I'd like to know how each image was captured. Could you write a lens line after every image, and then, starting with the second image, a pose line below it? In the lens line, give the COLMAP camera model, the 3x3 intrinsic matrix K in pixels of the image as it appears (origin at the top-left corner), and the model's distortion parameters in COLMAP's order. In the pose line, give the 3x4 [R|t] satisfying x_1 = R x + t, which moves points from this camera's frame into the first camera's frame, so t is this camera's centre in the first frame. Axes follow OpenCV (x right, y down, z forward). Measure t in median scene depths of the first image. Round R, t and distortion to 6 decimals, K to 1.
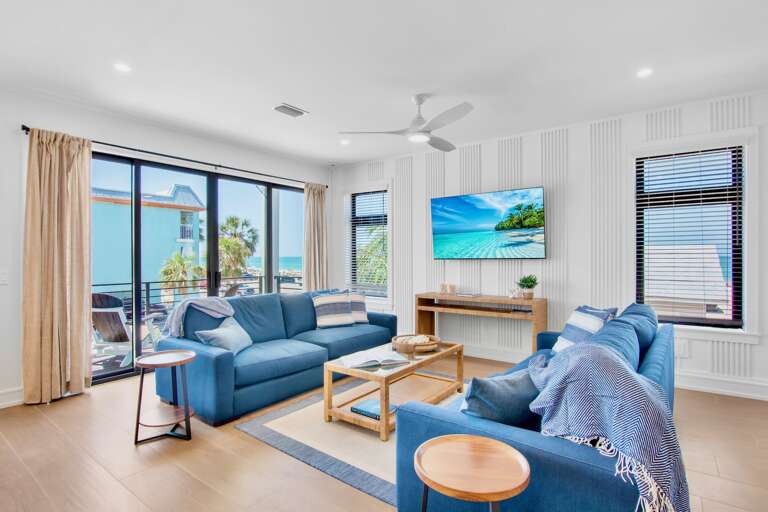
lens RADIAL K [[385.3, 0, 384.0], [0, 385.3, 256.0], [0, 0, 1]] dist [0.001724, 0.000634]
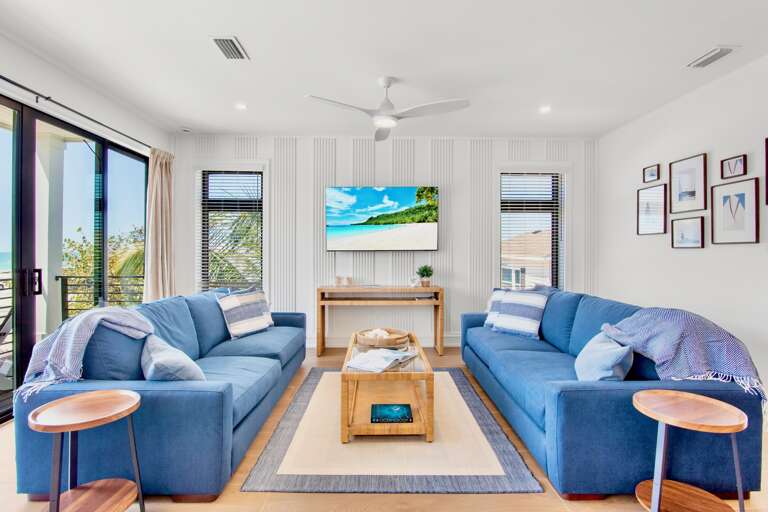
lens RADIAL K [[377.6, 0, 382.2], [0, 377.6, 253.7], [0, 0, 1]] dist [0.001963, 0.000461]
pose [[0.802338, 0.000205, 0.596870, -0.380244], [-0.004182, 0.999977, 0.005278, 0.011416], [-0.596855, -0.006731, 0.802321, 0.201027]]
